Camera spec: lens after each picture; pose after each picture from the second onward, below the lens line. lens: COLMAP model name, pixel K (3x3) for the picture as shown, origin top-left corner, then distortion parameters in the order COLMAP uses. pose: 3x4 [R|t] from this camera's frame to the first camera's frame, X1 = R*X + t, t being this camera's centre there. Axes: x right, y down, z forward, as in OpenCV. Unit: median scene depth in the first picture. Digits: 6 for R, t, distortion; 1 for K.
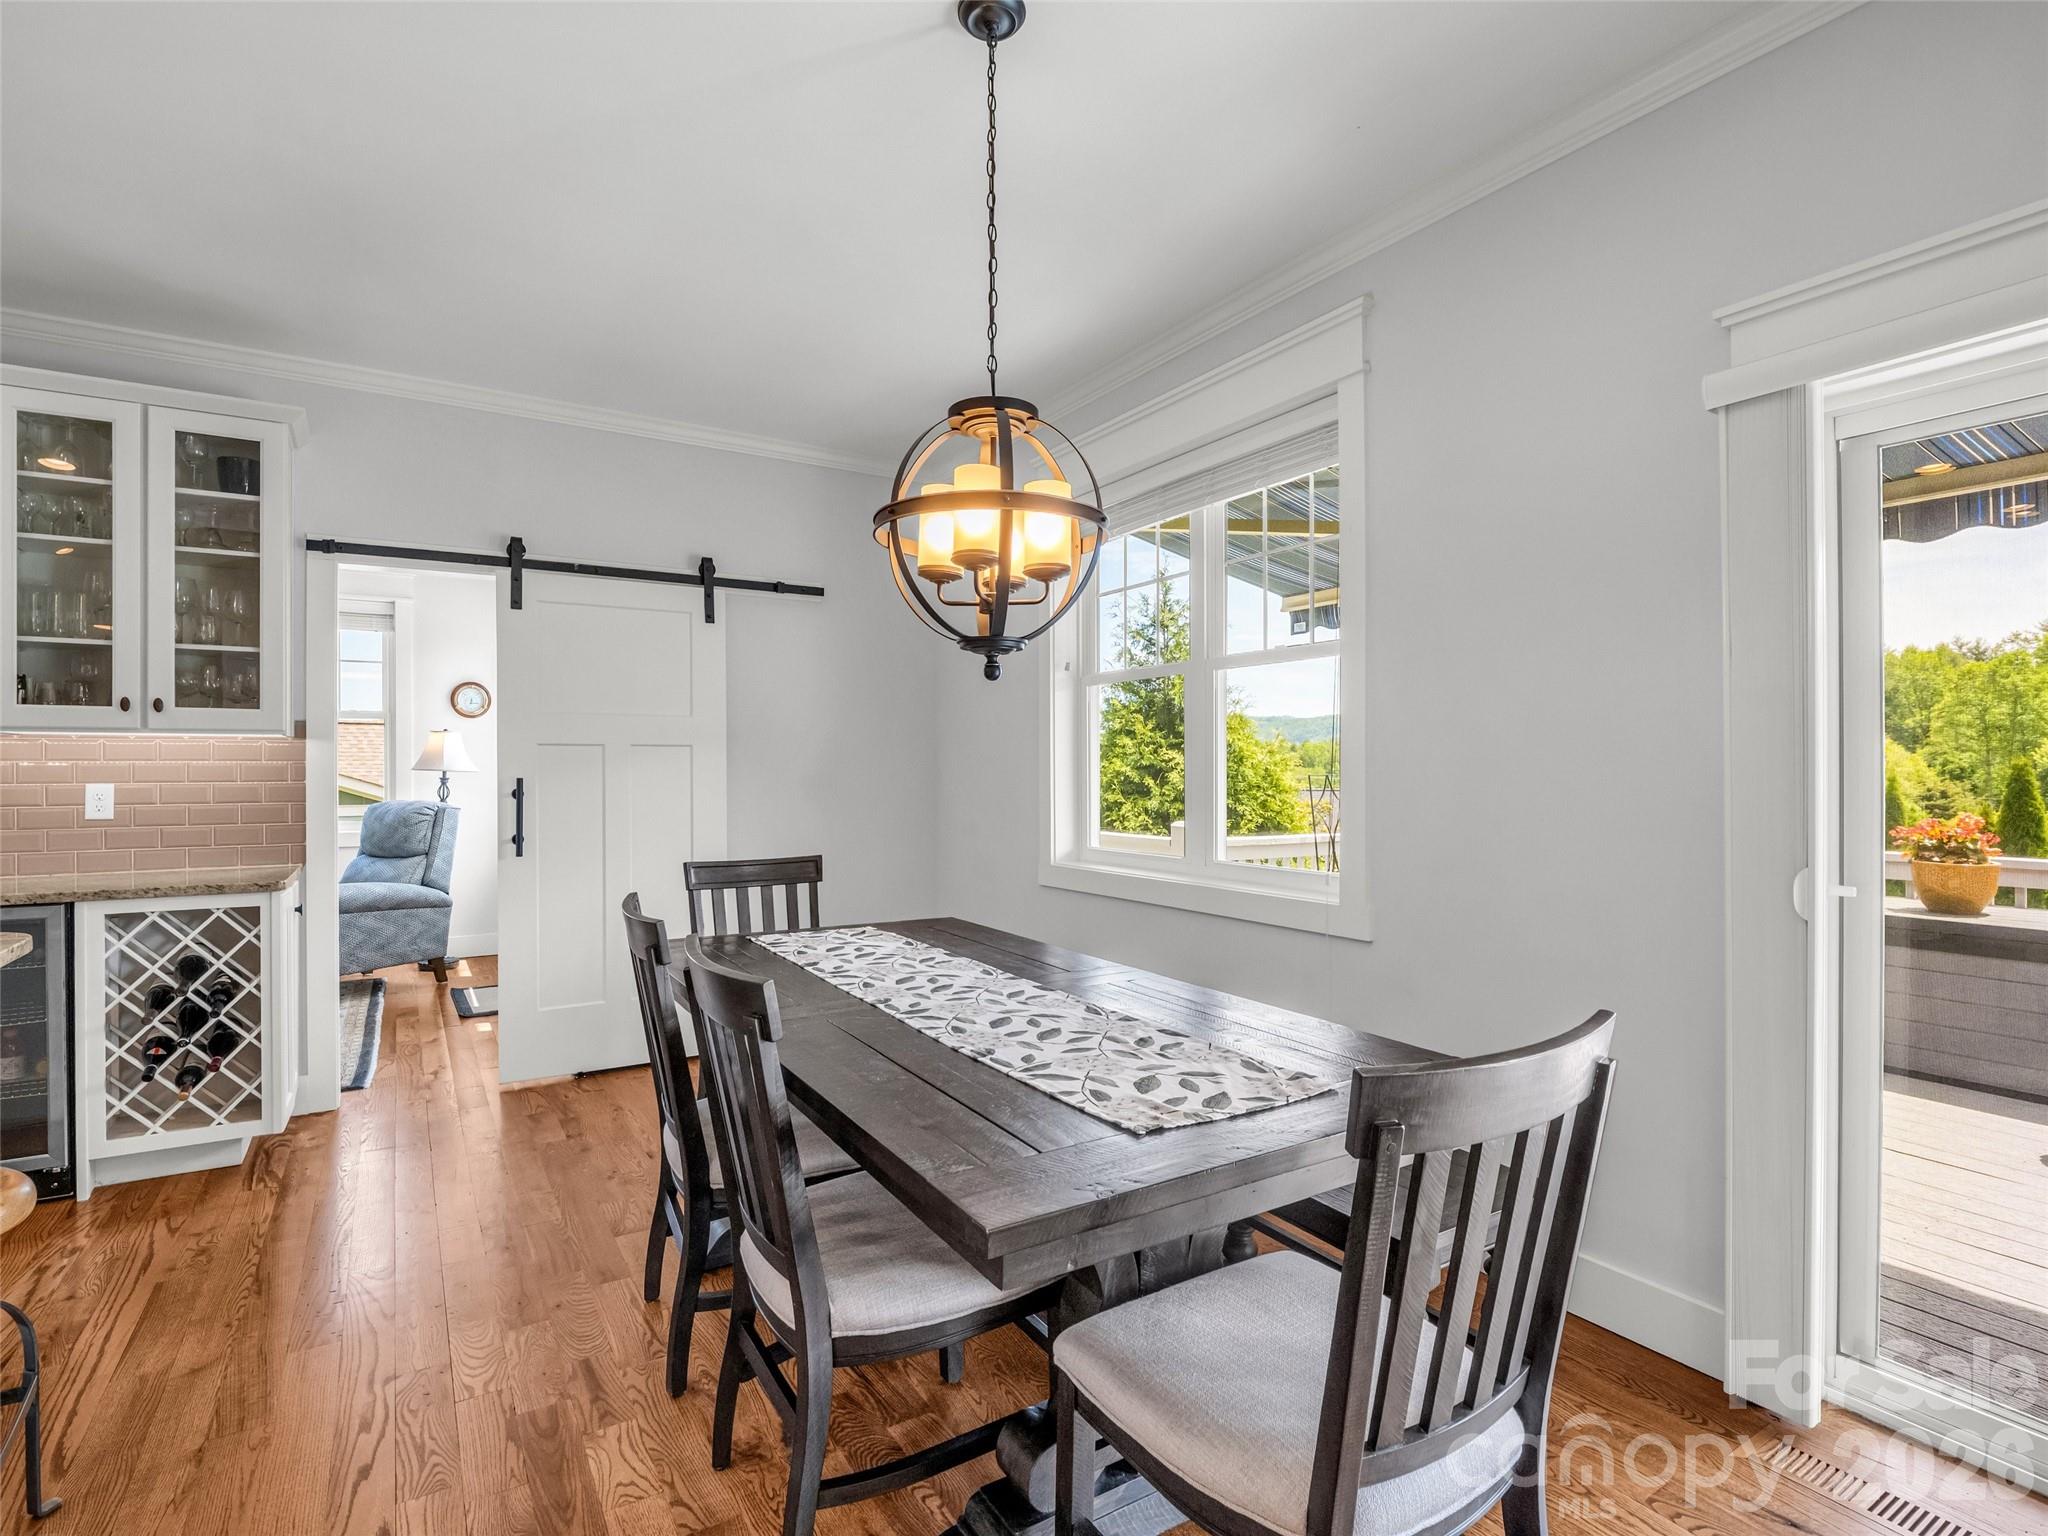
lens RADIAL K [[1014.7, 0, 1017.5], [0, 1014.7, 769.7], [0, 0, 1]] dist [-0.018620, 0.001565]
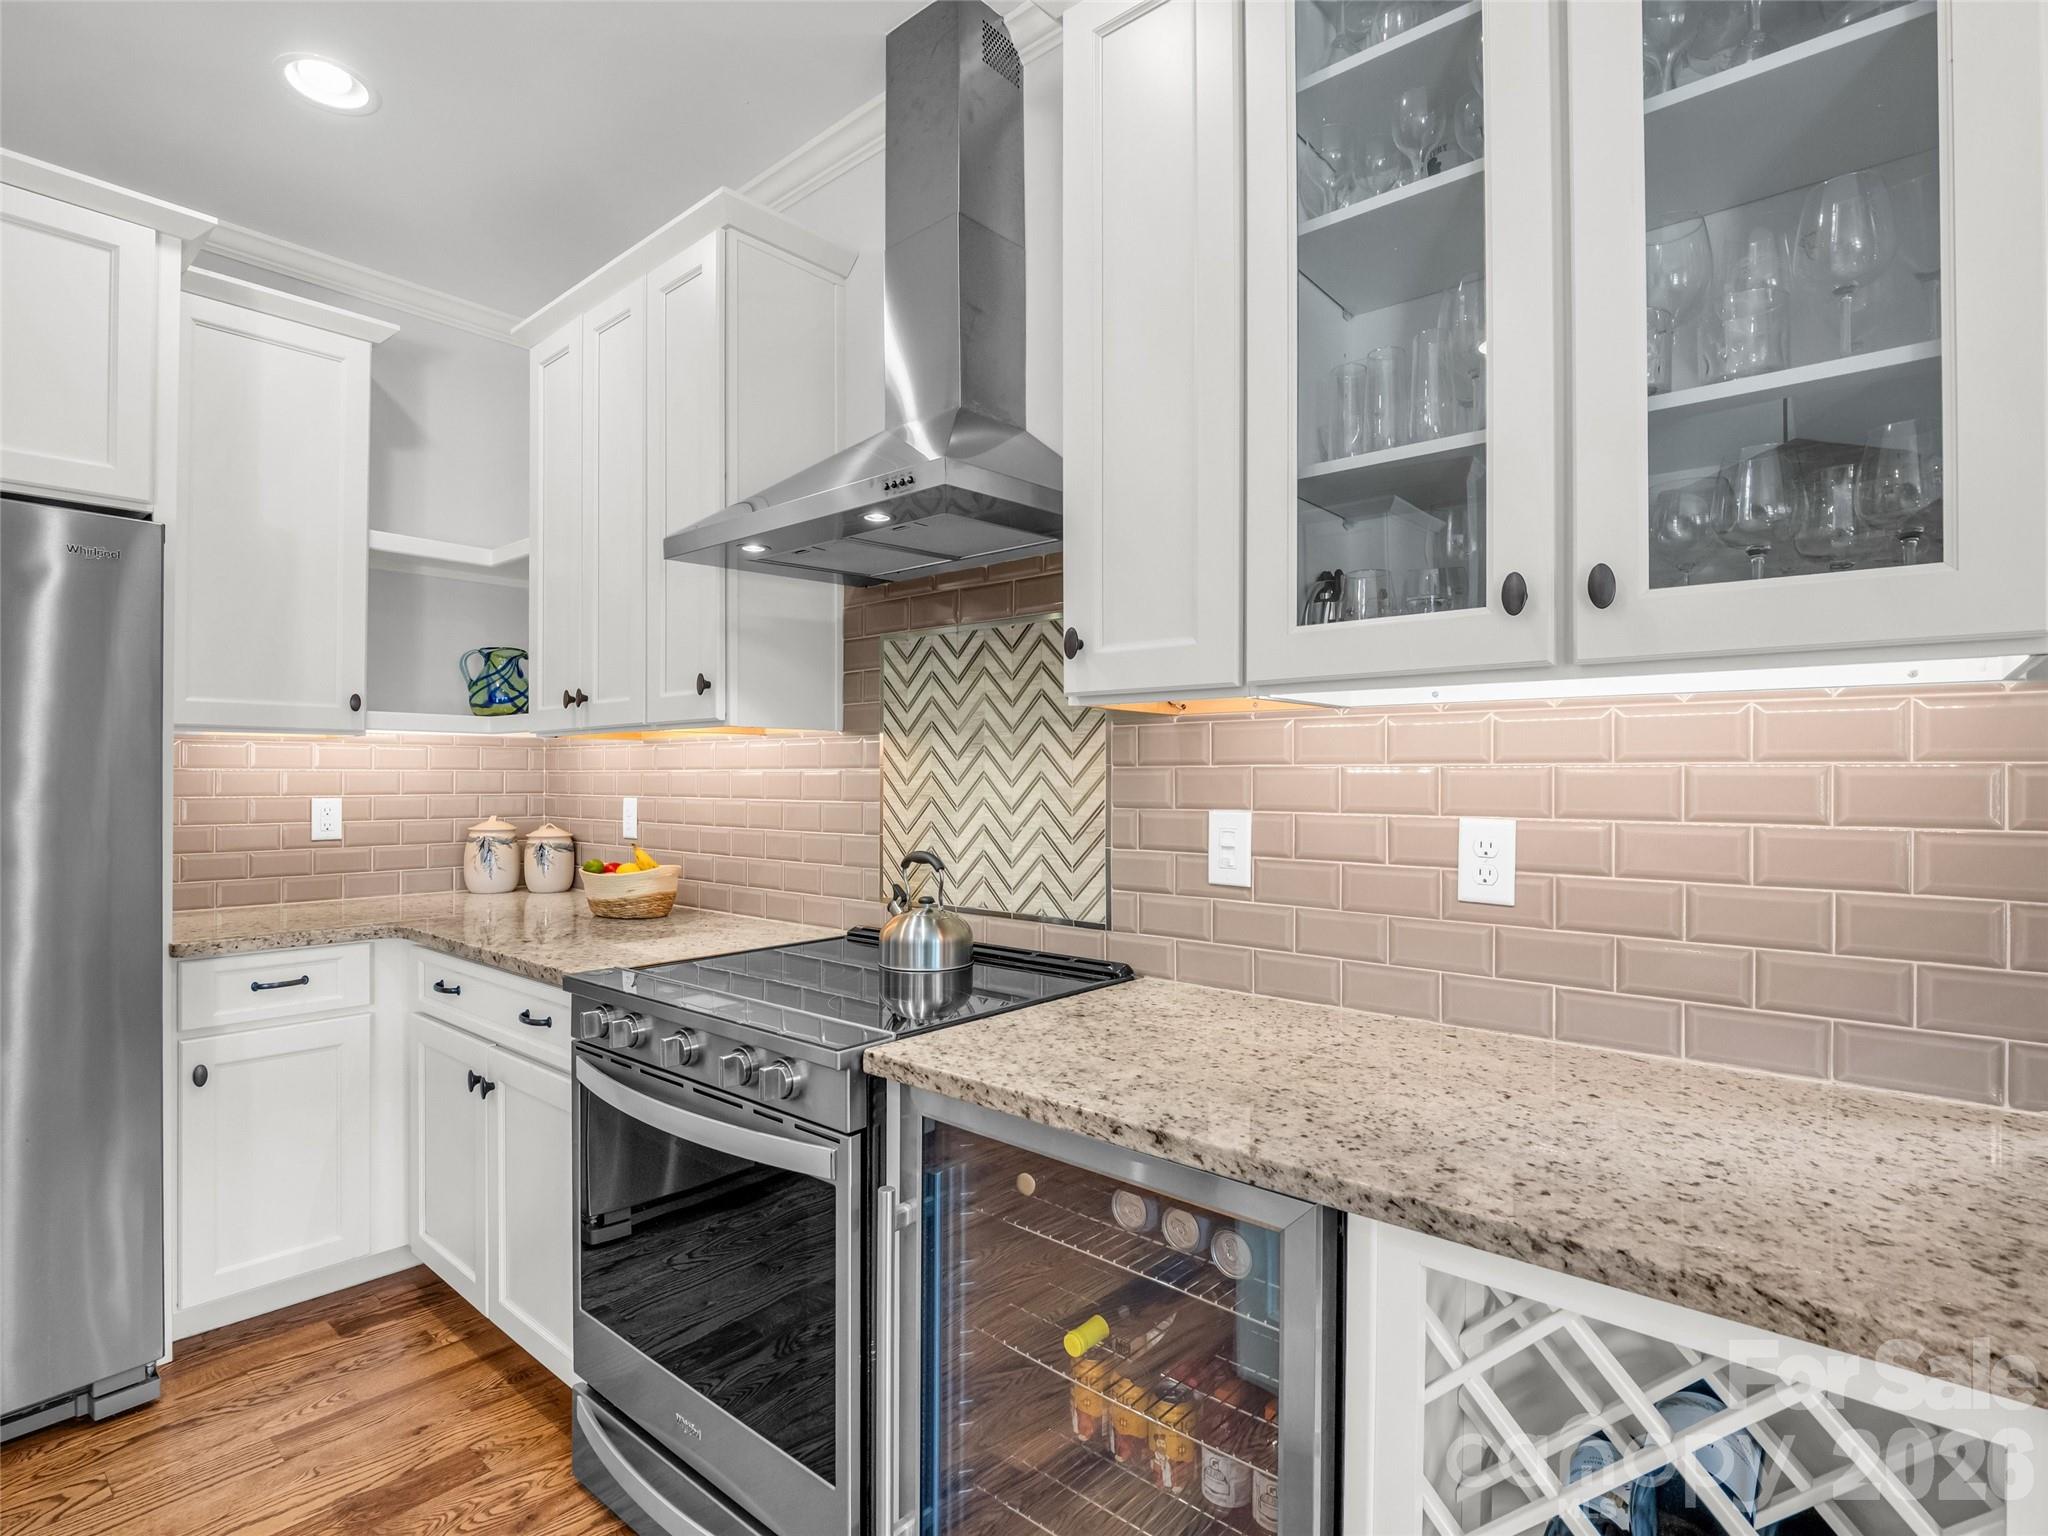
lens RADIAL K [[1038.0, 0, 983.7], [0, 1038.0, 771.2], [0, 0, 1]] dist [-0.001379, -0.010450]
pose [[0.277638, -0.002501, -0.960683, -0.595315], [-0.005717, 0.999975, -0.004256, -0.002484], [0.960669, 0.006674, 0.277616, 0.719667]]
